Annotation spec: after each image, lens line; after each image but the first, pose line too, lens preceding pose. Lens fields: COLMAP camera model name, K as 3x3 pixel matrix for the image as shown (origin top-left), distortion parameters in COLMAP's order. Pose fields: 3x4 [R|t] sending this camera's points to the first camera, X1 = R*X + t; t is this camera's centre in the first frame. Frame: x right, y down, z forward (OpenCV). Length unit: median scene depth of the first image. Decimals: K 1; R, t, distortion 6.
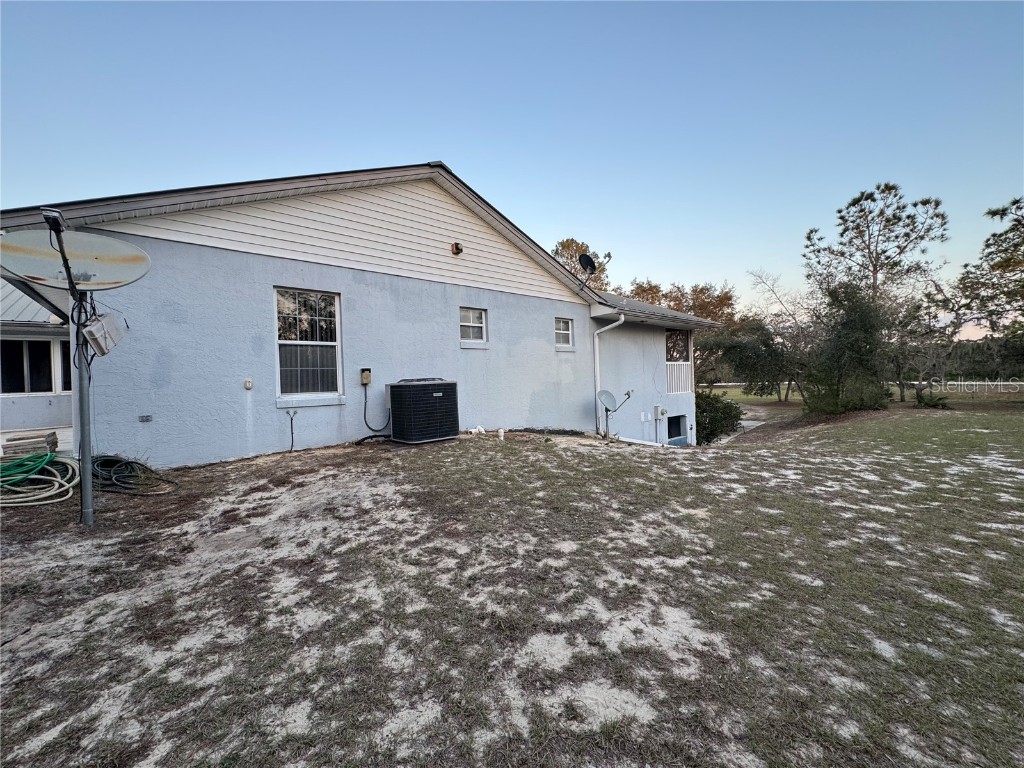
lens RADIAL K [[406.2, 0, 512.3], [0, 406.2, 381.1], [0, 0, 1]] dist [-0.003079, -0.000144]
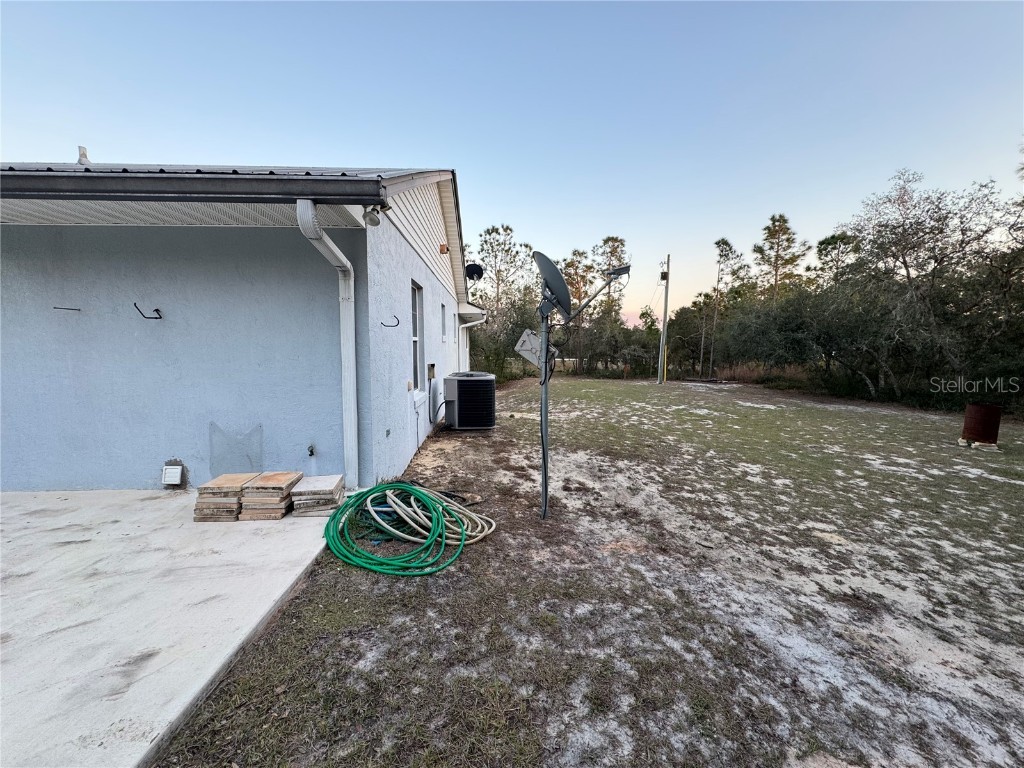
lens RADIAL K [[406.2, 0, 511.9], [0, 406.2, 387.0], [0, 0, 1]] dist [-0.003079, -0.000144]
pose [[0.618219, -0.045152, 0.784708, -2.324531], [-0.018731, 0.997219, 0.072137, -0.114706], [-0.785783, -0.059295, 0.615654, 0.464504]]
